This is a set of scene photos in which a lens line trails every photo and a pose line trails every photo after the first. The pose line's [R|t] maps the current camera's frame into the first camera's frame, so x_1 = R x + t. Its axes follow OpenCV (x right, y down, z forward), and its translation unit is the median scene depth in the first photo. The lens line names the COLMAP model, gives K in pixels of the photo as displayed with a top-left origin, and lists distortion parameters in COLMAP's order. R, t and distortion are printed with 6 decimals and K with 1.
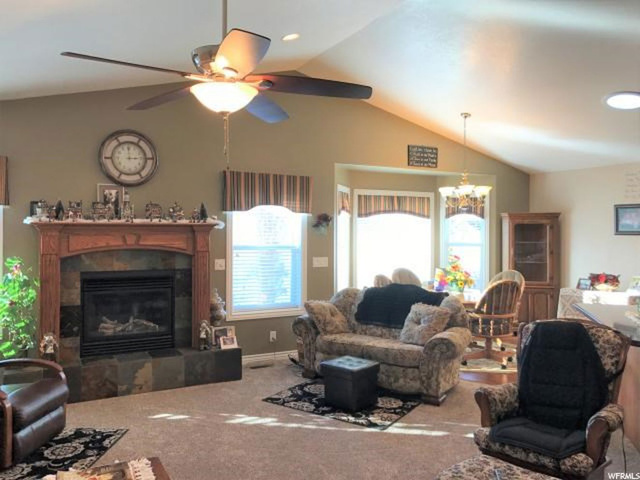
lens RADIAL K [[532.7, 0, 317.9], [0, 532.7, 237.5], [0, 0, 1]] dist [0.064878, -0.110341]
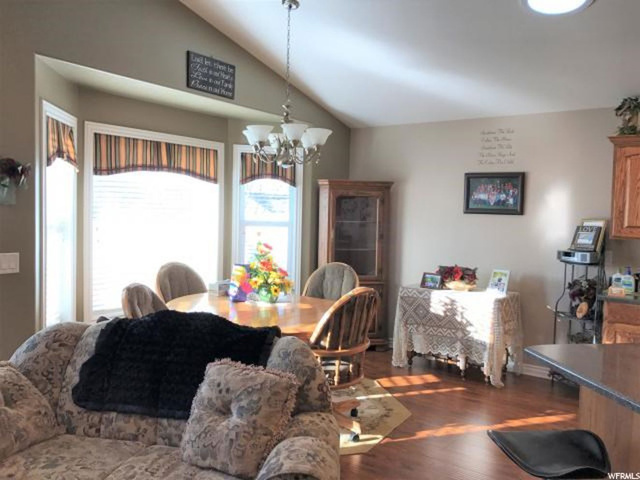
lens RADIAL K [[532.7, 0, 317.9], [0, 532.7, 237.5], [0, 0, 1]] dist [0.064878, -0.110341]
pose [[0.904974, -0.004089, 0.425448, 0.051048], [-0.018030, 0.998687, 0.047951, -0.003450], [-0.425085, -0.051066, 0.903712, 0.417934]]
